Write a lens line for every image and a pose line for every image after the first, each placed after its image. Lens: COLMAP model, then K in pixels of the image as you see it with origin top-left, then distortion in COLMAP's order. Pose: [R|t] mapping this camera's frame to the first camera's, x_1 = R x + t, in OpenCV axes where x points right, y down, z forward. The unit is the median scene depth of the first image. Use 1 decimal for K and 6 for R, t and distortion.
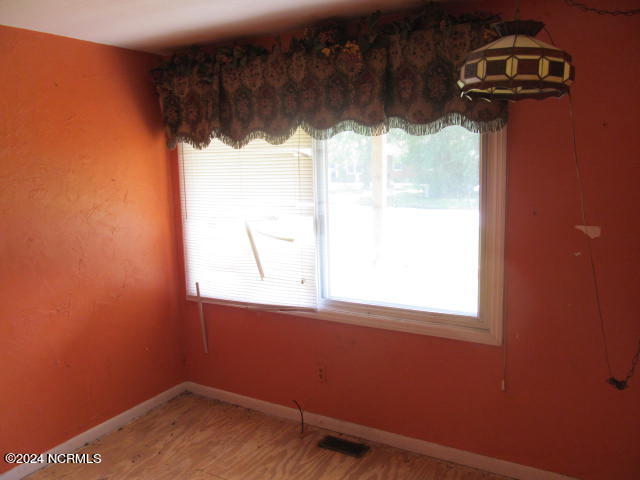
lens RADIAL K [[551.5, 0, 319.7], [0, 551.5, 229.7], [0, 0, 1]] dist [-0.063731, 0.005578]
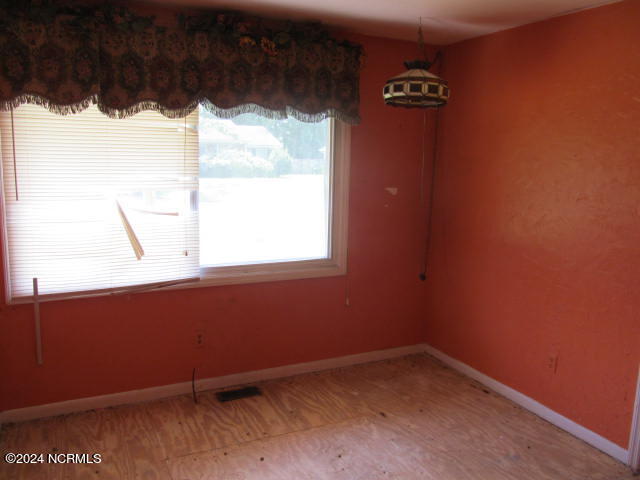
lens RADIAL K [[531.4, 0, 318.4], [0, 531.4, 236.5], [0, 0, 1]] dist [-0.057144, 0.024545]
pose [[0.532553, -0.078865, 0.842714, -0.757856], [0.079999, 0.995882, 0.042644, 0.040881], [-0.842607, 0.044706, 0.536669, 0.262438]]
